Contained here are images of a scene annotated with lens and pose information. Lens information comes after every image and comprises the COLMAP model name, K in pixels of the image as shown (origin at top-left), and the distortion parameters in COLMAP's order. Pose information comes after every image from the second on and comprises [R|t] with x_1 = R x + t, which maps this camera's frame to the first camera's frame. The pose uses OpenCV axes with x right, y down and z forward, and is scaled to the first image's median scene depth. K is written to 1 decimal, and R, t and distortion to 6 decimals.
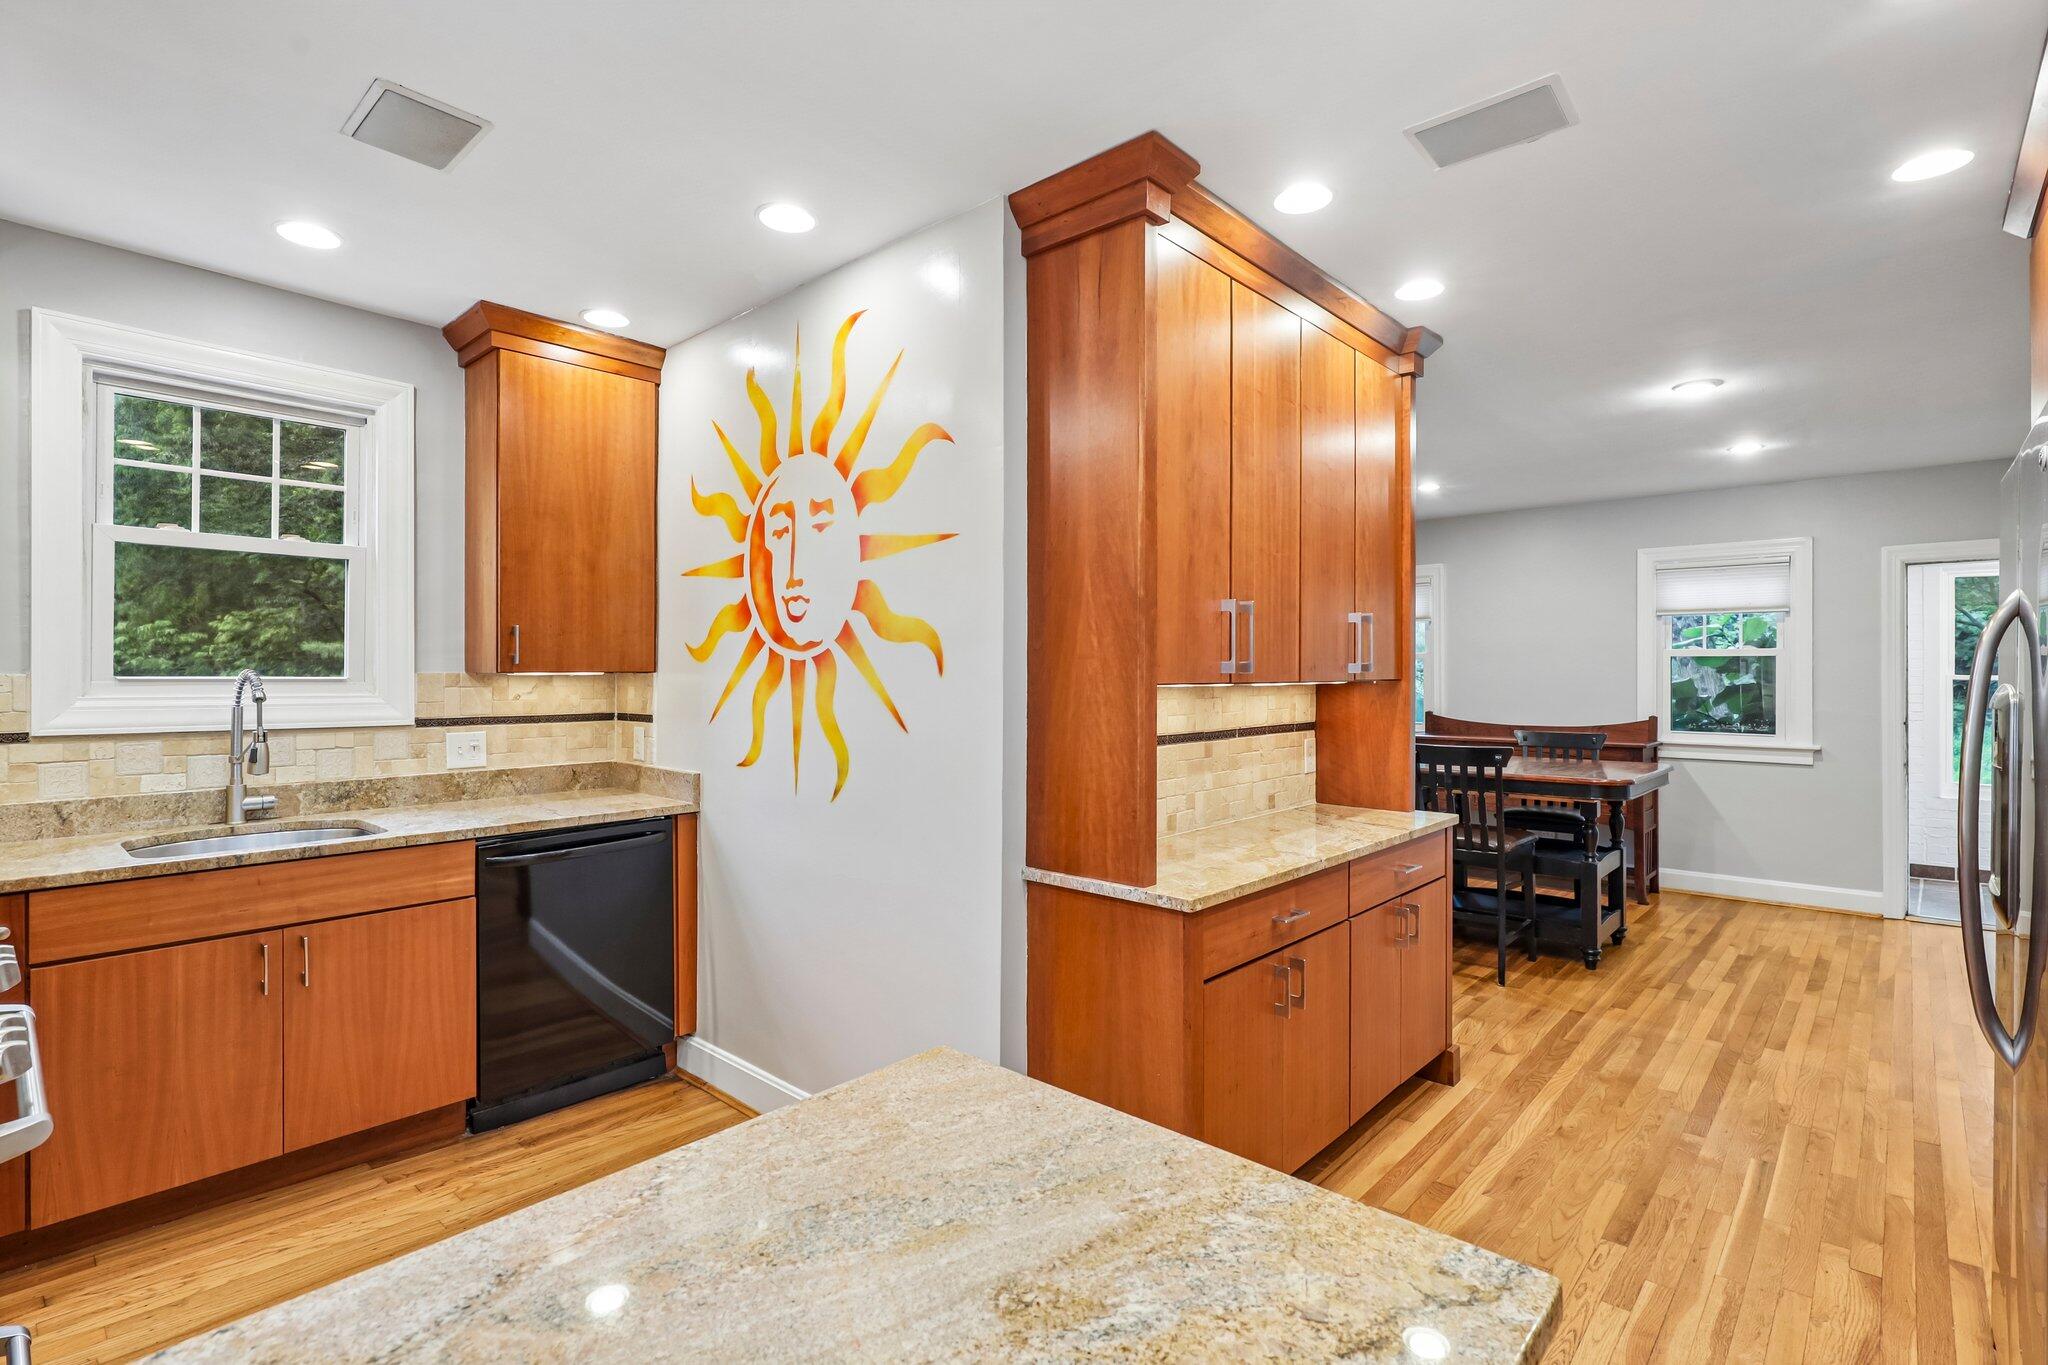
lens RADIAL K [[970.4, 0, 1033.4], [0, 970.4, 661.8], [0, 0, 1]] dist [-0.000124, -0.000111]
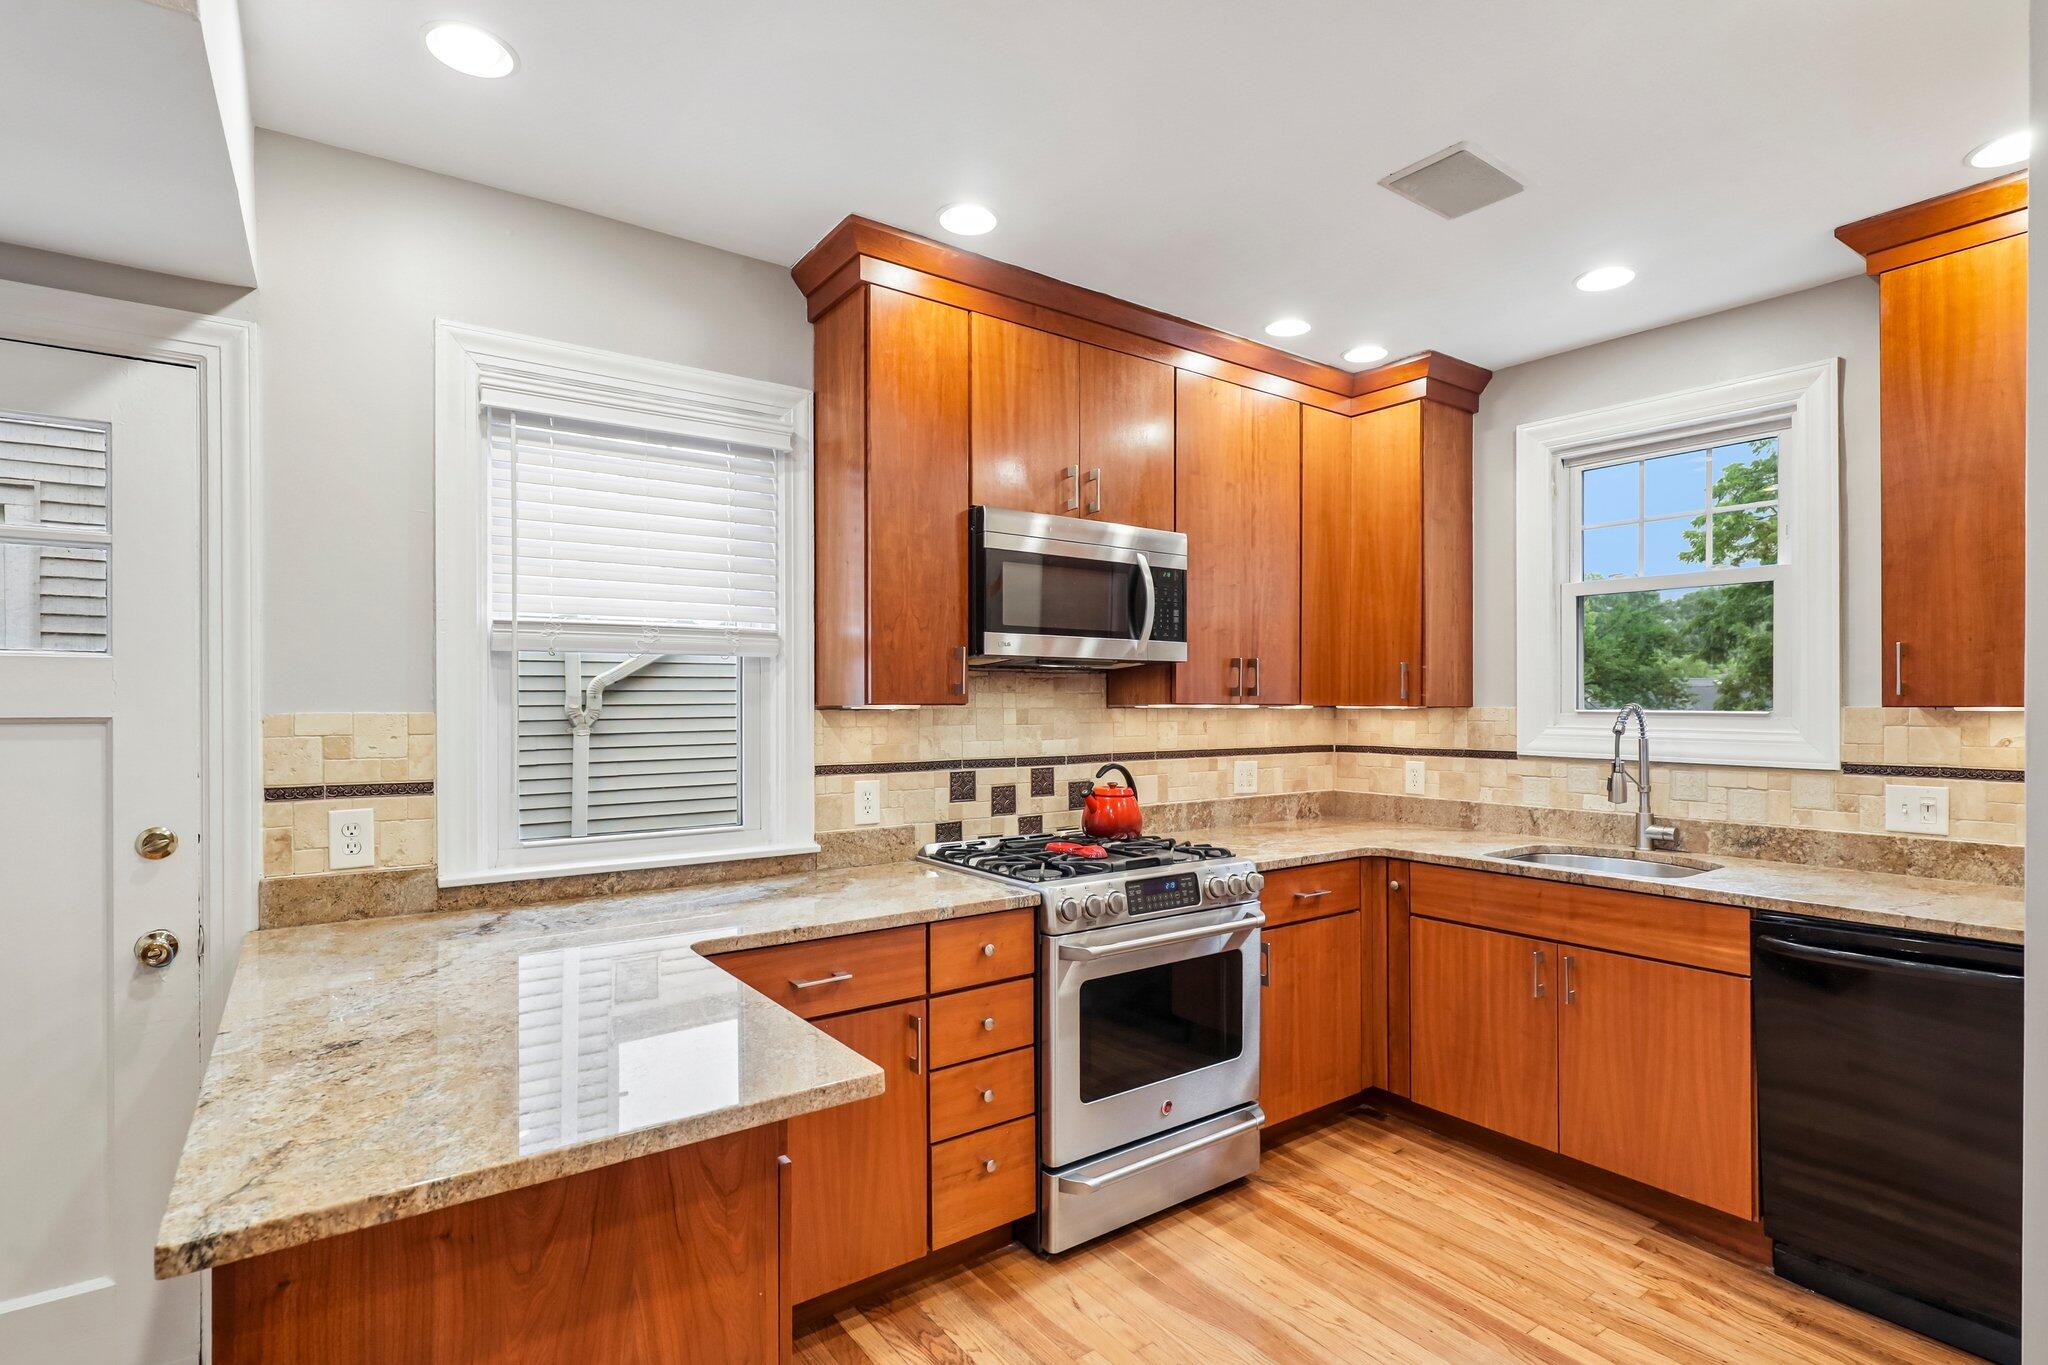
lens RADIAL K [[985.5, 0, 1019.8], [0, 985.5, 705.2], [0, 0, 1]] dist [0.000496, -0.000229]
pose [[-0.208962, -0.000224, -0.977924, 0.374318], [0.008431, 0.999962, -0.002030, 0.006431], [0.977887, -0.008669, -0.208952, 0.572994]]
